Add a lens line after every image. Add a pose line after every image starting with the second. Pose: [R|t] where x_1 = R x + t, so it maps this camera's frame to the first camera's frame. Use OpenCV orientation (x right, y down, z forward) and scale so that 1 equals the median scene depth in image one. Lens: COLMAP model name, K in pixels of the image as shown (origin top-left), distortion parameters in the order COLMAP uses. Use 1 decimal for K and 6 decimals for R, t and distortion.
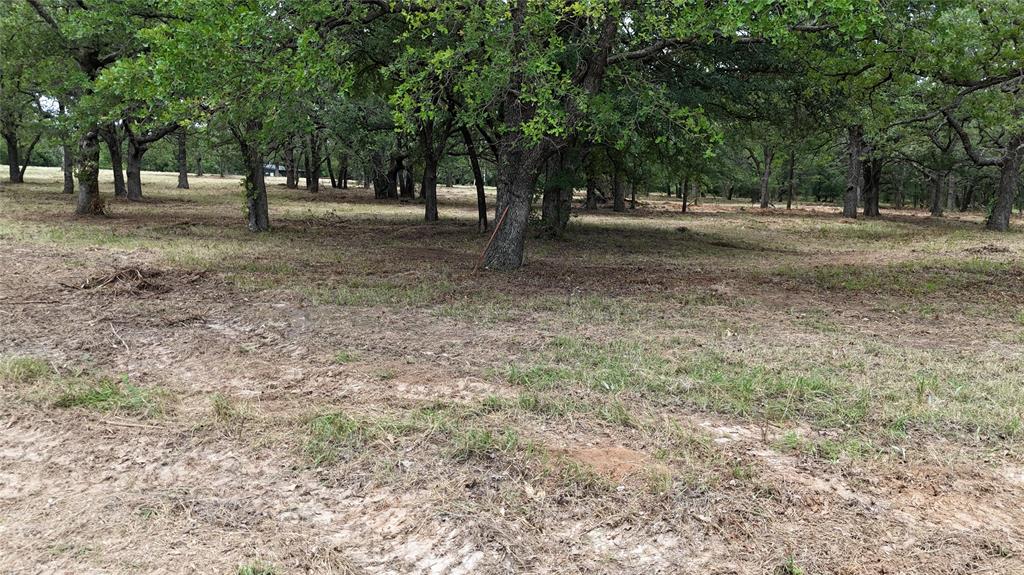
lens RADIAL K [[751.5, 0, 510.9], [0, 751.5, 291.6], [0, 0, 1]] dist [0.066629, -0.064978]
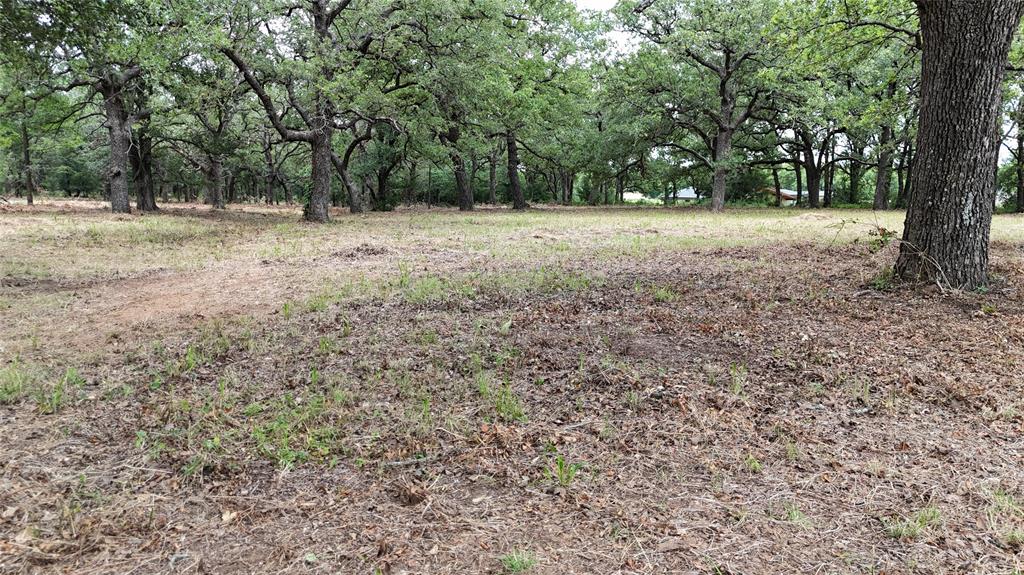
lens RADIAL K [[751.5, 0, 513.5], [0, 751.5, 285.4], [0, 0, 1]] dist [0.066629, -0.064978]
pose [[0.614855, -0.113343, 0.780453, 0.082840], [0.115433, 0.991894, 0.053110, -0.020330], [-0.780147, 0.057435, 0.622955, 0.217619]]
